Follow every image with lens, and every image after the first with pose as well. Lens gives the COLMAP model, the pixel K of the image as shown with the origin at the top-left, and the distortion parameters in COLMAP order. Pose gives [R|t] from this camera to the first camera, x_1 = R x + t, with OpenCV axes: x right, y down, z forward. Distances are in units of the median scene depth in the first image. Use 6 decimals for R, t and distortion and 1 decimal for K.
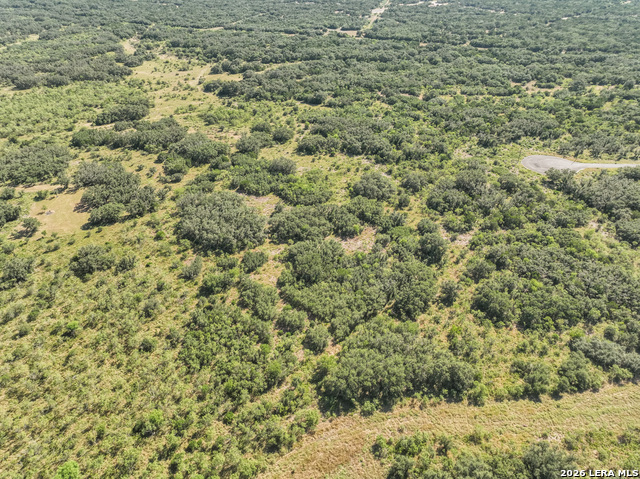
lens RADIAL K [[449.1, 0, 319.3], [0, 449.1, 240.4], [0, 0, 1]] dist [-0.006273, 0.024319]
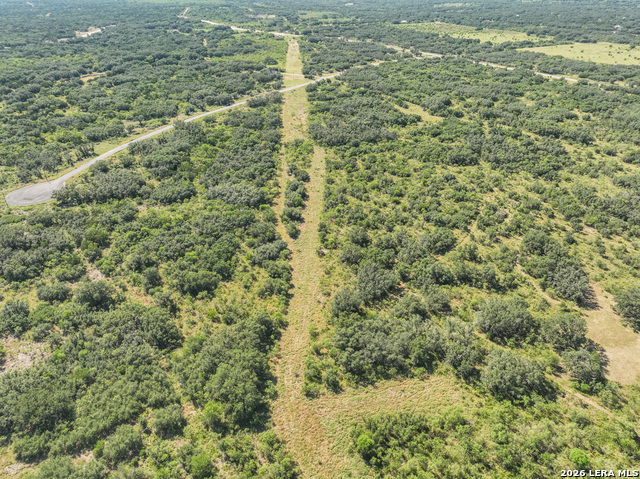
lens RADIAL K [[449.1, 0, 323.1], [0, 449.1, 239.9], [0, 0, 1]] dist [-0.006273, 0.024319]
pose [[0.133834, -0.498010, 0.856782, -0.384441], [0.538294, 0.762430, 0.359082, -0.140380], [-0.832062, 0.413143, 0.370115, 0.214640]]
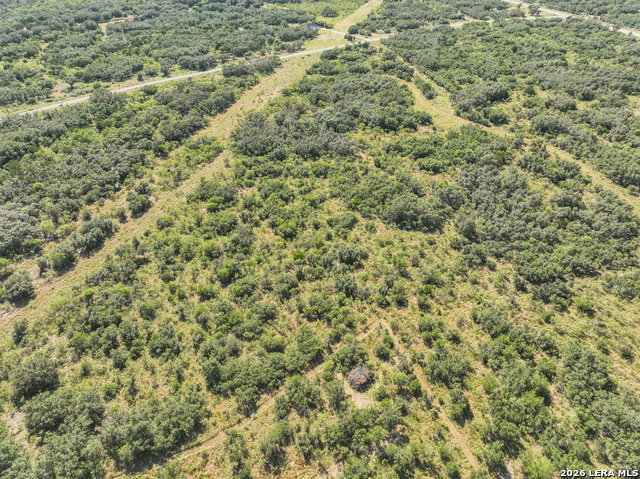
lens RADIAL K [[449.1, 0, 320.0], [0, 449.1, 239.1], [0, 0, 1]] dist [-0.006273, 0.024319]
pose [[0.458672, -0.518372, 0.721741, 0.379193], [0.487654, 0.825821, 0.283217, 0.152183], [-0.742841, 0.222057, 0.631568, -0.126134]]
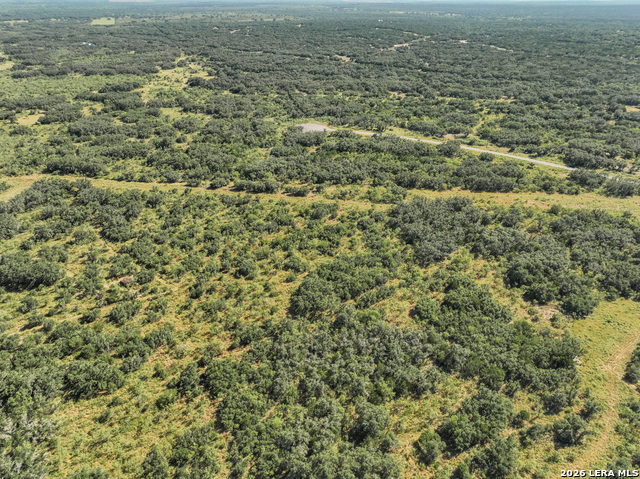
lens RADIAL K [[449.1, 0, 320.2], [0, 449.1, 238.6], [0, 0, 1]] dist [-0.006273, 0.024319]
pose [[0.951821, 0.152495, -0.266049, 1.338767], [-0.173137, 0.983316, -0.055795, 0.376961], [0.253101, 0.099170, 0.962344, -0.574661]]
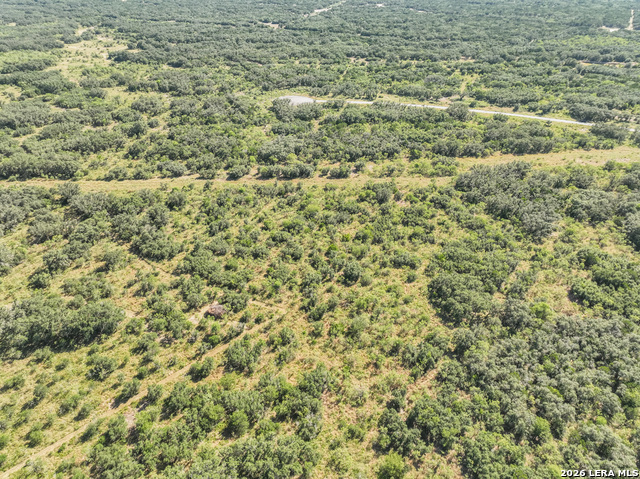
lens RADIAL K [[449.1, 0, 320.5], [0, 449.1, 239.2], [0, 0, 1]] dist [-0.006273, 0.024319]
pose [[0.997256, 0.043575, -0.059841, 0.924966], [-0.045002, 0.998729, -0.022716, 0.376416], [0.058775, 0.025347, 0.997949, -0.473325]]
